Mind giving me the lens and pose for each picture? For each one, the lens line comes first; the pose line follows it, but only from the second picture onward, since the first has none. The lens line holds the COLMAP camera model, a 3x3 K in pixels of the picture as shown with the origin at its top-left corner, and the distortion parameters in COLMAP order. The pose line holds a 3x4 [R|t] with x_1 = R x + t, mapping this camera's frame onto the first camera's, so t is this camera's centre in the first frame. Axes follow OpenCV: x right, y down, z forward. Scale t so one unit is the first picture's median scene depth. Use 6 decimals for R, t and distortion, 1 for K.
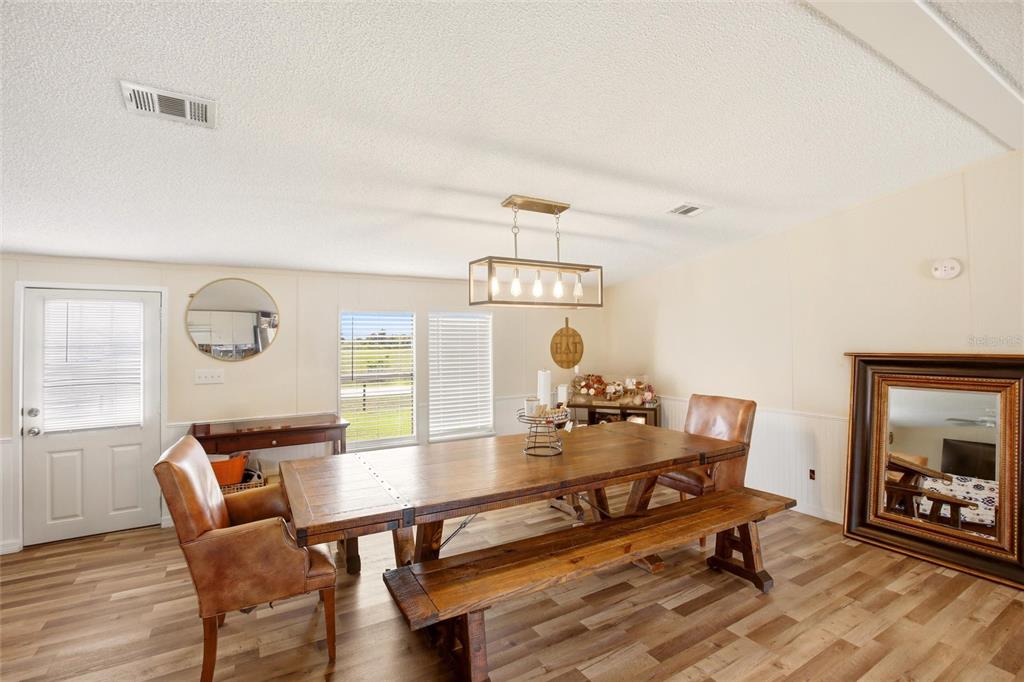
lens RADIAL K [[492.6, 0, 511.2], [0, 492.6, 338.3], [0, 0, 1]] dist [-0.044243, 0.016683]
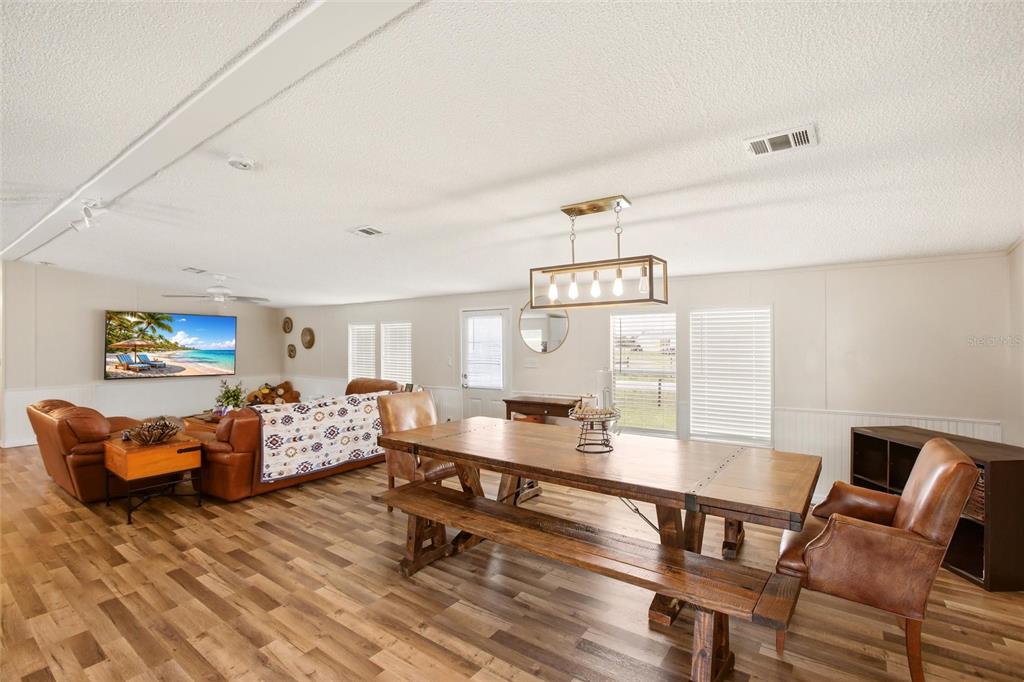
lens RADIAL K [[470.9, 0, 512.0], [0, 470.9, 341.0], [0, 0, 1]] dist [-0.049544, 0.012900]
pose [[0.394839, 0.005163, -0.918736, 0.890160], [0.003116, 0.999971, 0.006959, -0.000065], [0.918745, -0.005610, 0.394811, 0.451619]]
